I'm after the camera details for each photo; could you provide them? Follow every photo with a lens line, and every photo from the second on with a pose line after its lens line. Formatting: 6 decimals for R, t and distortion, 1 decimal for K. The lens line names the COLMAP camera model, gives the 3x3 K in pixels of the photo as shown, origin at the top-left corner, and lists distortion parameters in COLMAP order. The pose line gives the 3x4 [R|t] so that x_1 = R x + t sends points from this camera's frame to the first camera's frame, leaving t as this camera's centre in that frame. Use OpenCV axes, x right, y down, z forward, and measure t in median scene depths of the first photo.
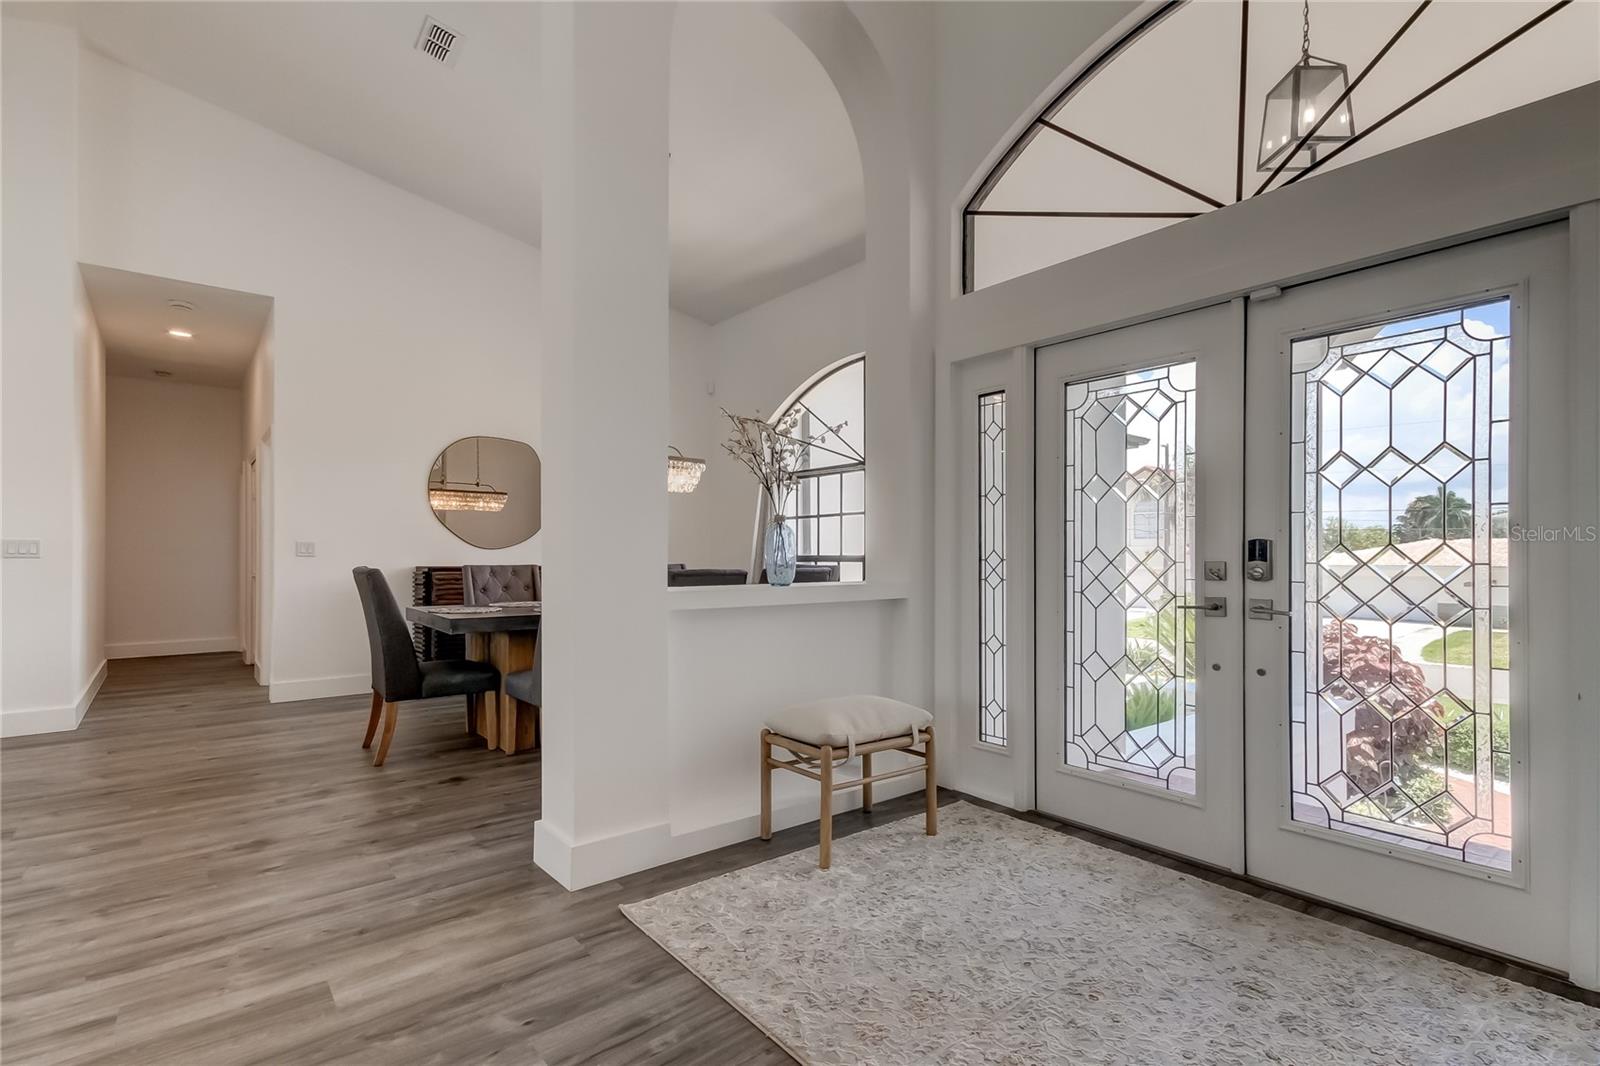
lens RADIAL K [[755.4, 0, 800.0], [0, 755.4, 550.0], [0, 0, 1]] dist [0.019506, -0.001082]
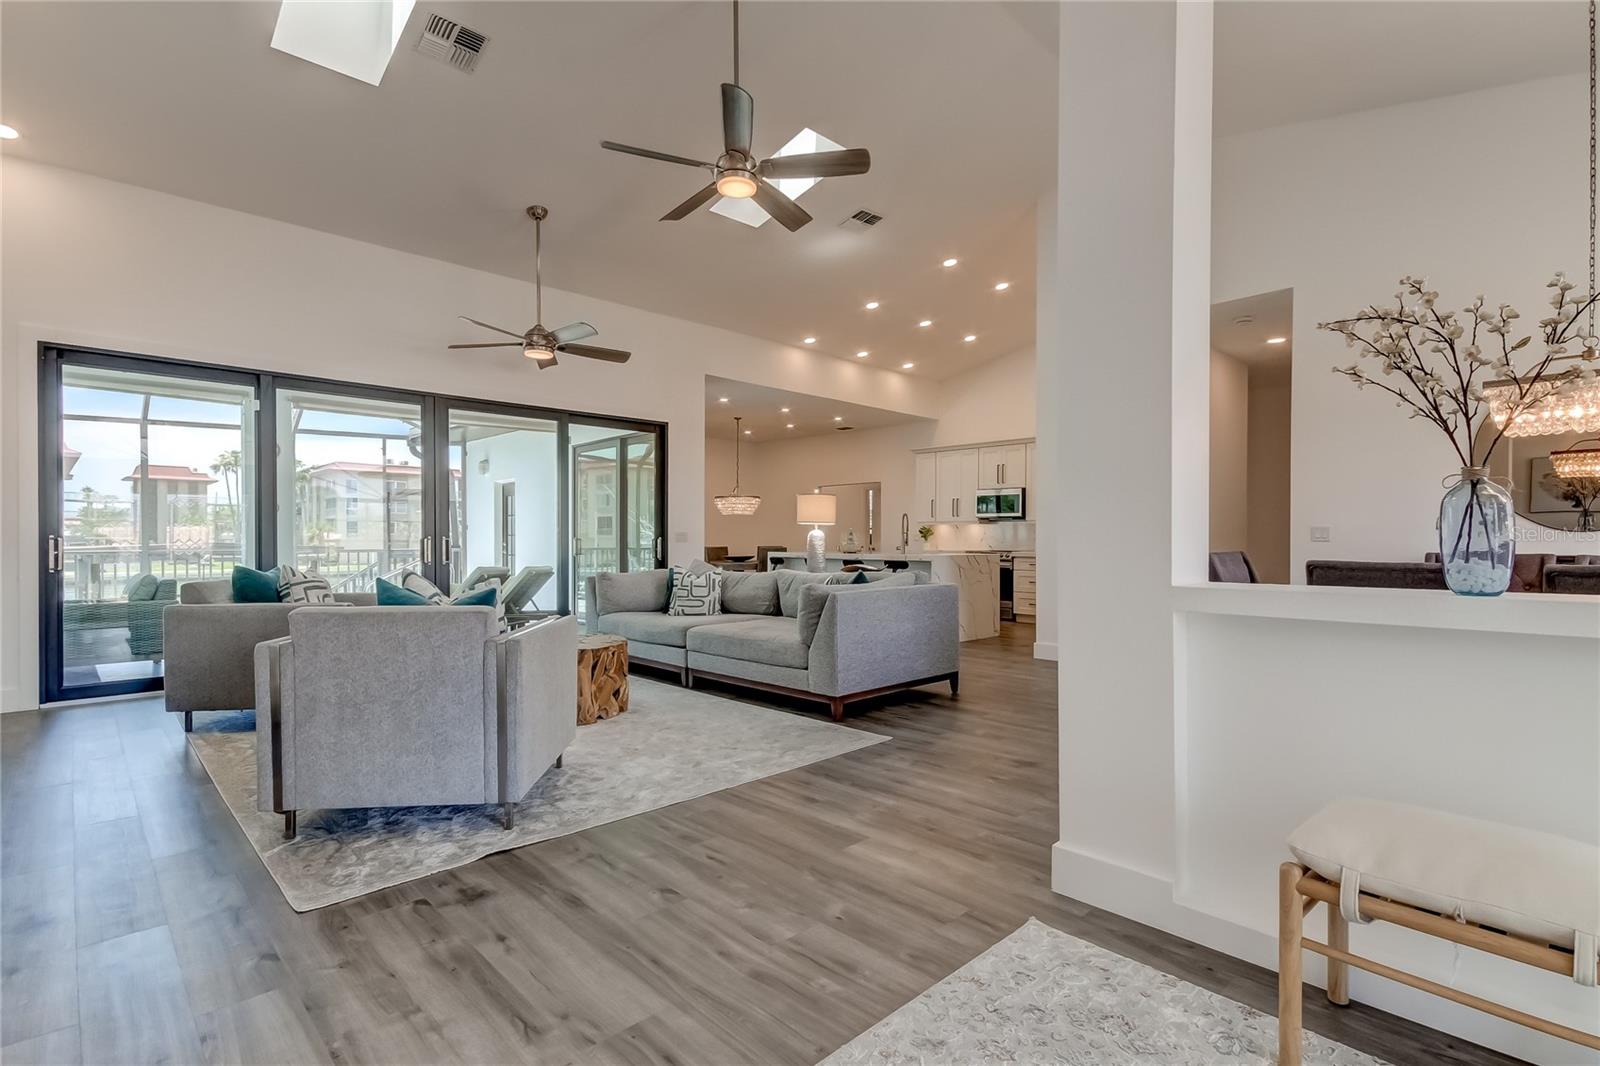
lens RADIAL K [[764.8, 0, 815.4], [0, 764.8, 540.2], [0, 0, 1]] dist [0.015983, -0.000403]
pose [[0.092542, 0.000092, -0.995709, 0.551965], [0.006959, 0.999976, 0.000739, 0.003982], [0.995684, -0.006998, 0.092539, 0.534753]]
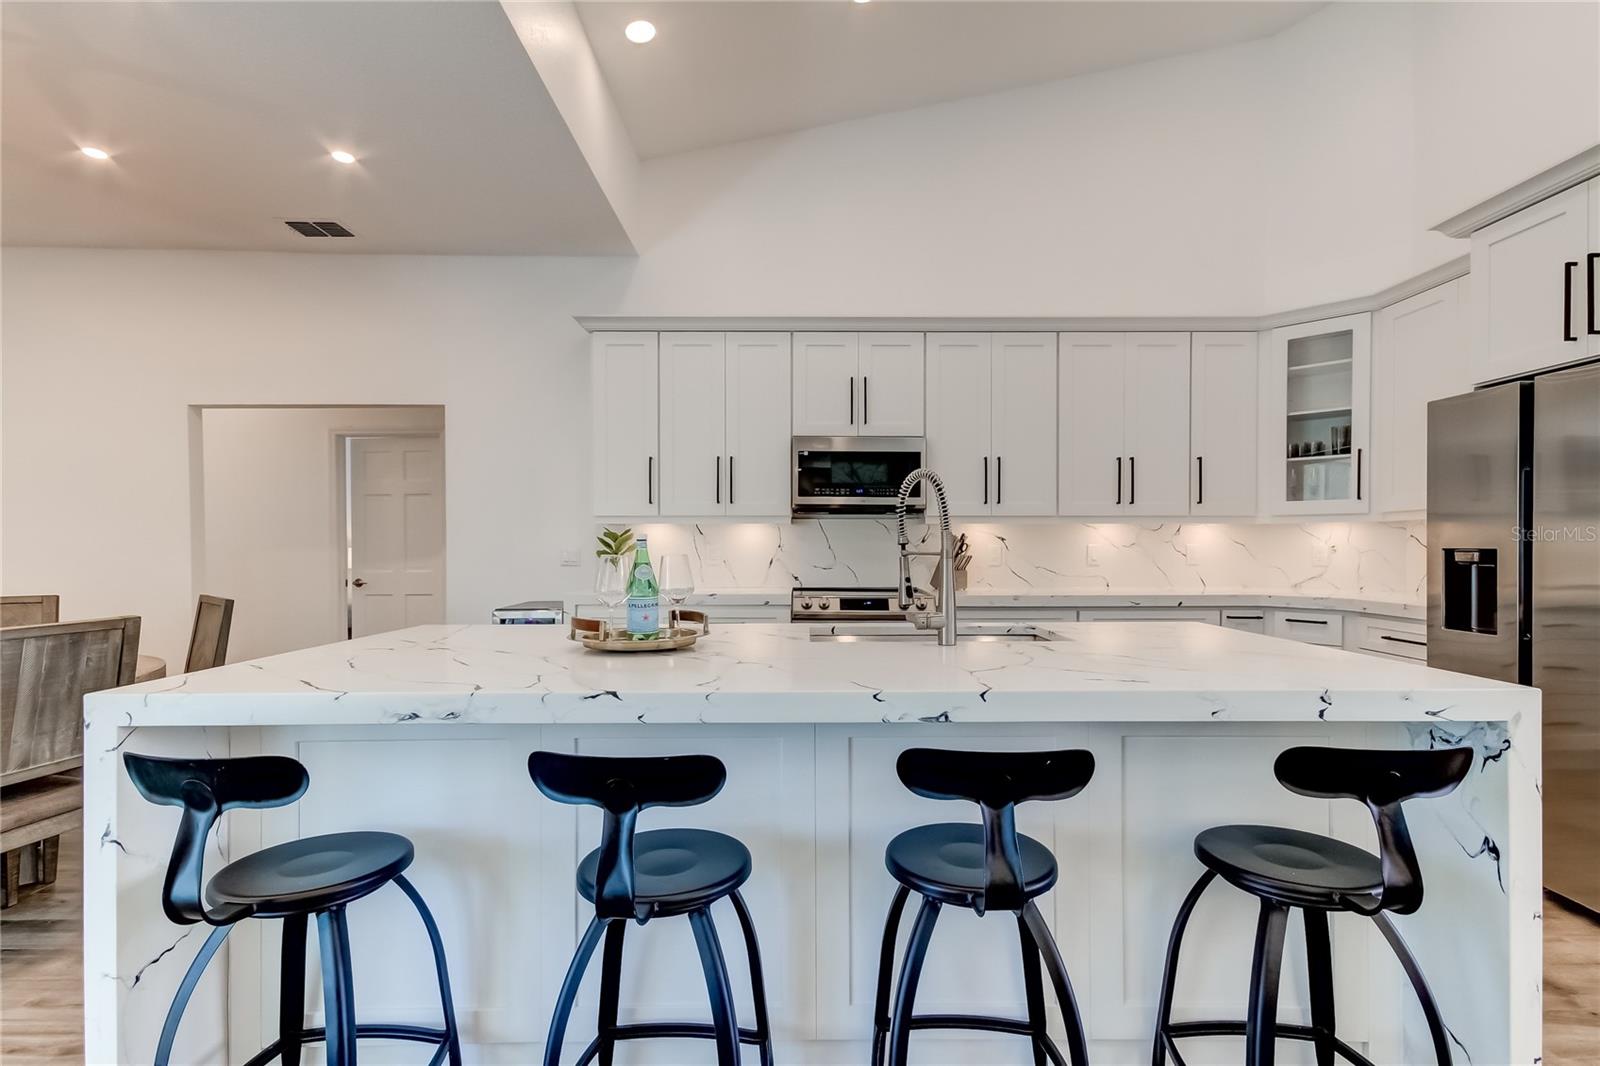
lens RADIAL K [[752.3, 0, 808.7], [0, 752.3, 550.4], [0, 0, 1]] dist [0.004341, -0.000410]
pose [[0.783610, 0.003595, -0.621243, -2.241340], [0.008629, 0.999824, 0.016671, -0.038694], [0.621194, -0.018424, 0.783440, 0.549531]]
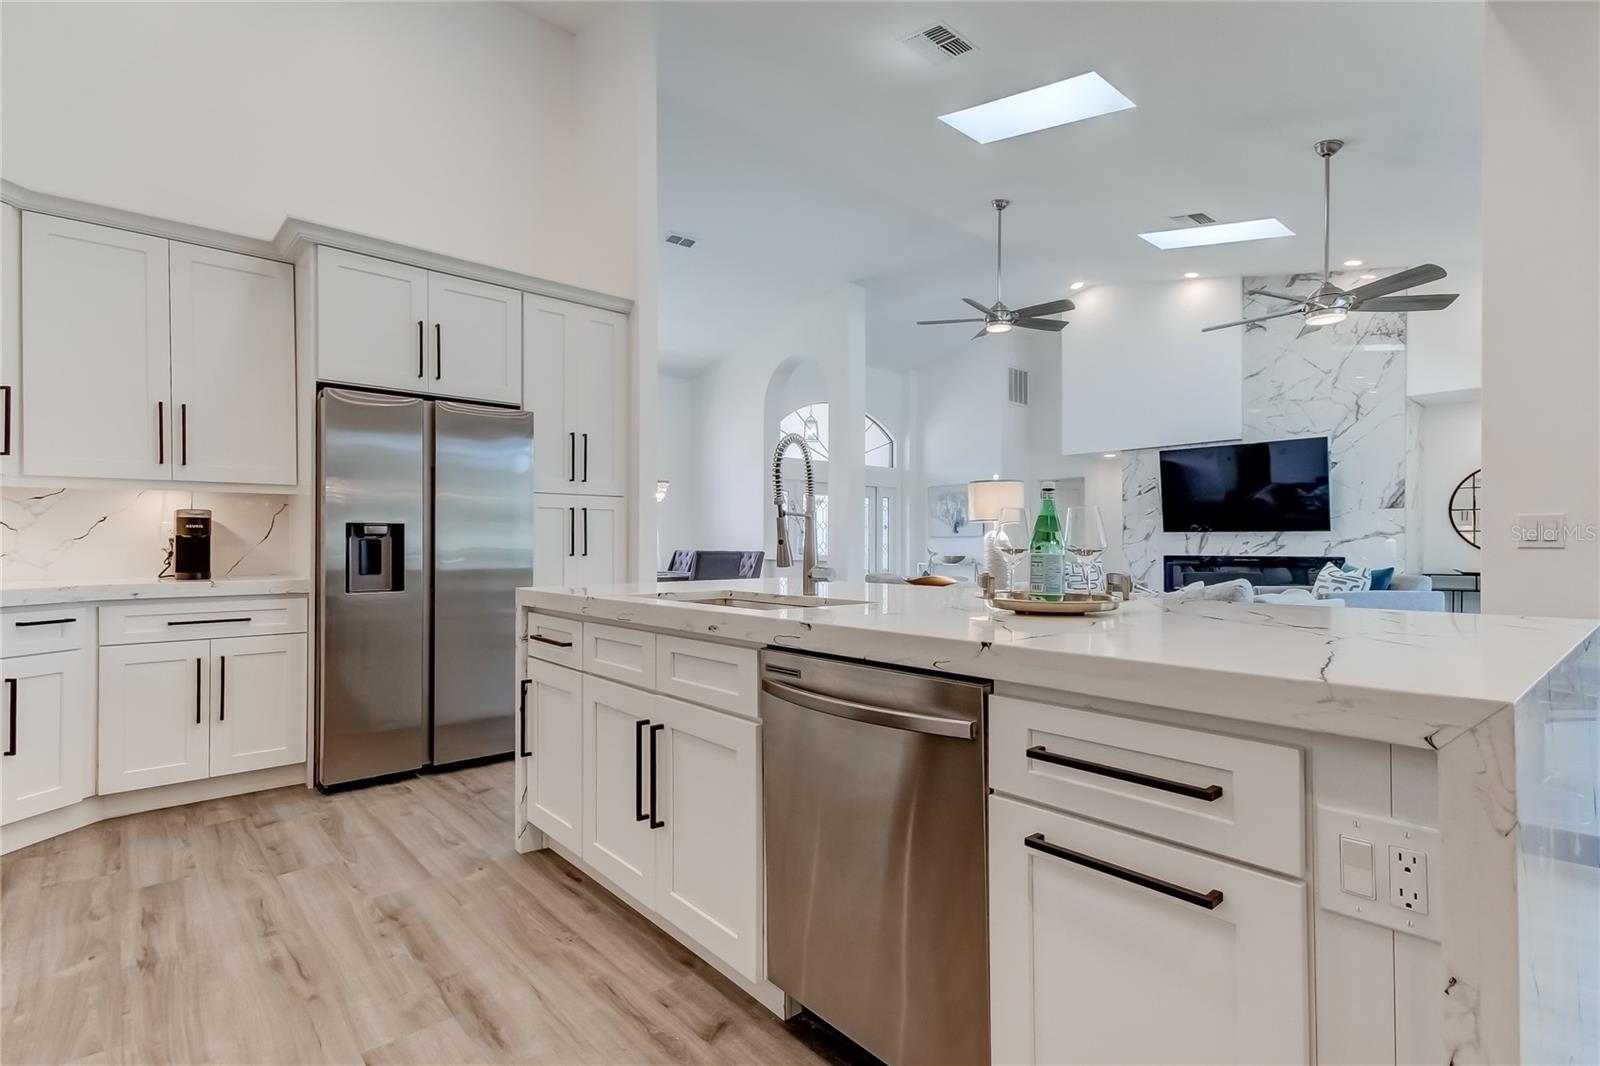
lens RADIAL K [[764.8, 0, 815.4], [0, 764.8, 540.2], [0, 0, 1]] dist [0.015983, -0.000403]
pose [[-0.047015, 0.004879, 0.998882, -3.418493], [-0.010495, 0.999930, -0.005378, 0.008871], [-0.998839, -0.010737, -0.046960, 1.222797]]
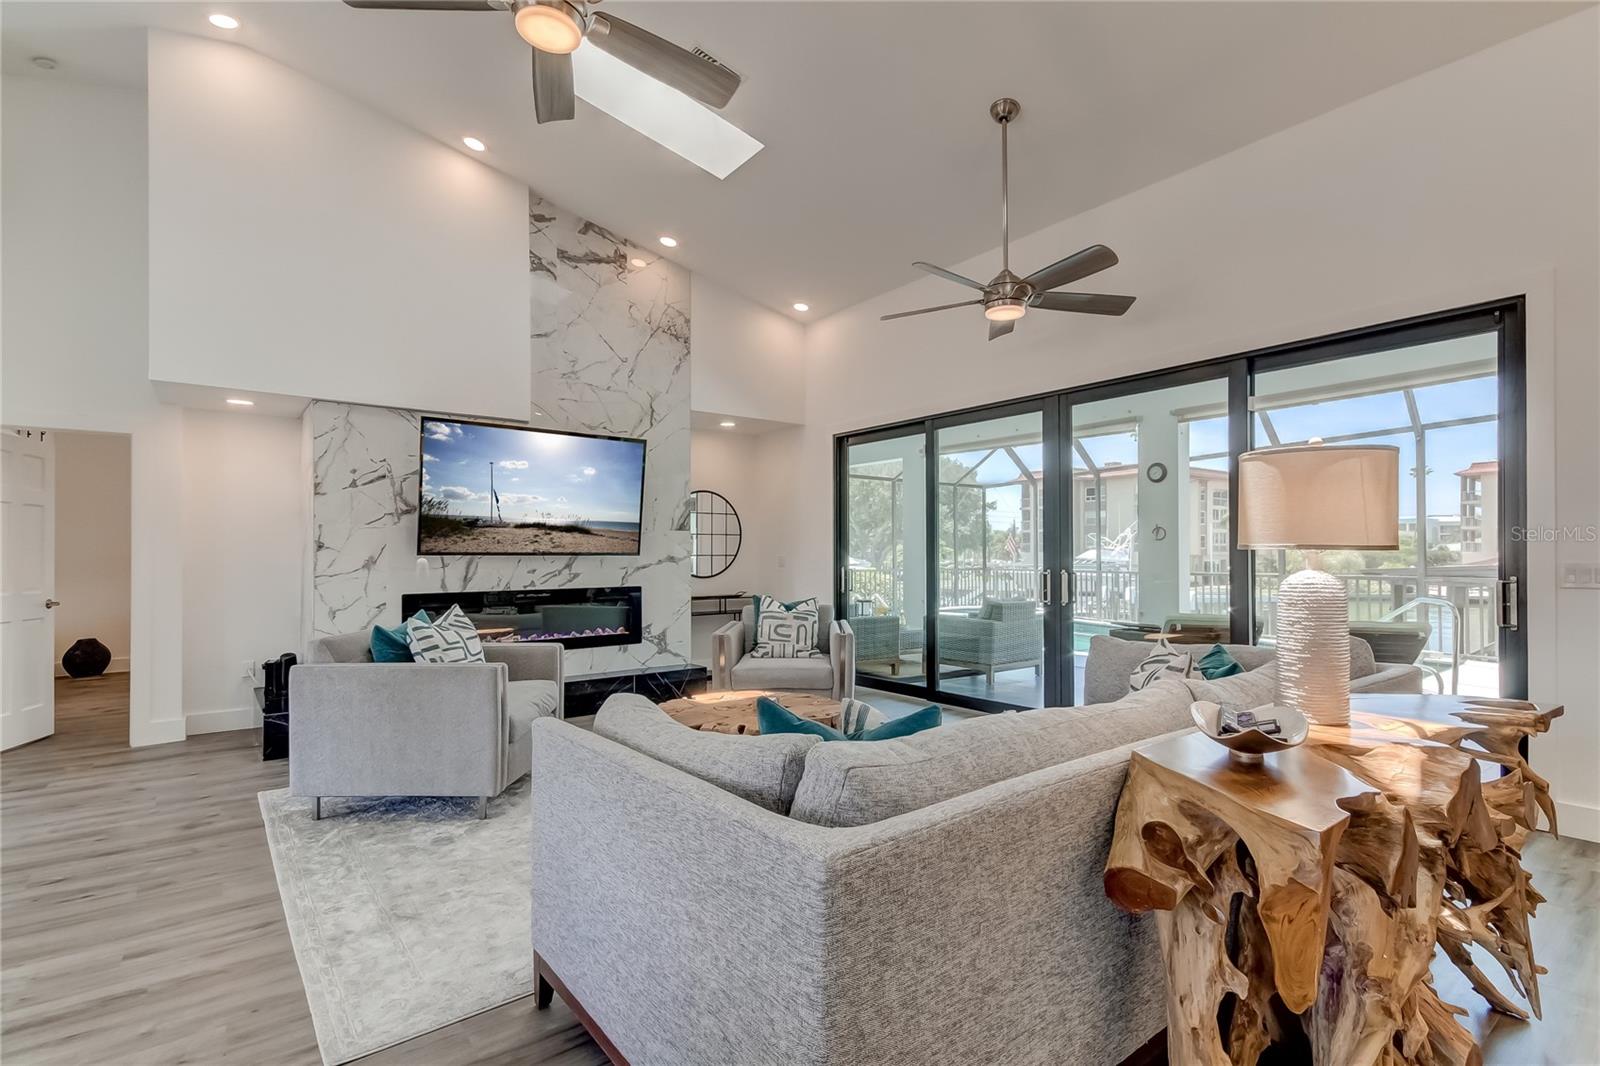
lens RADIAL K [[752.3, 0, 808.7], [0, 752.3, 550.4], [0, 0, 1]] dist [0.004341, -0.000410]
pose [[-0.999897, 0.004721, 0.013551, -1.314355], [0.004464, 0.999810, -0.018963, -0.028213], [-0.013638, -0.018900, -0.999728, 1.444960]]
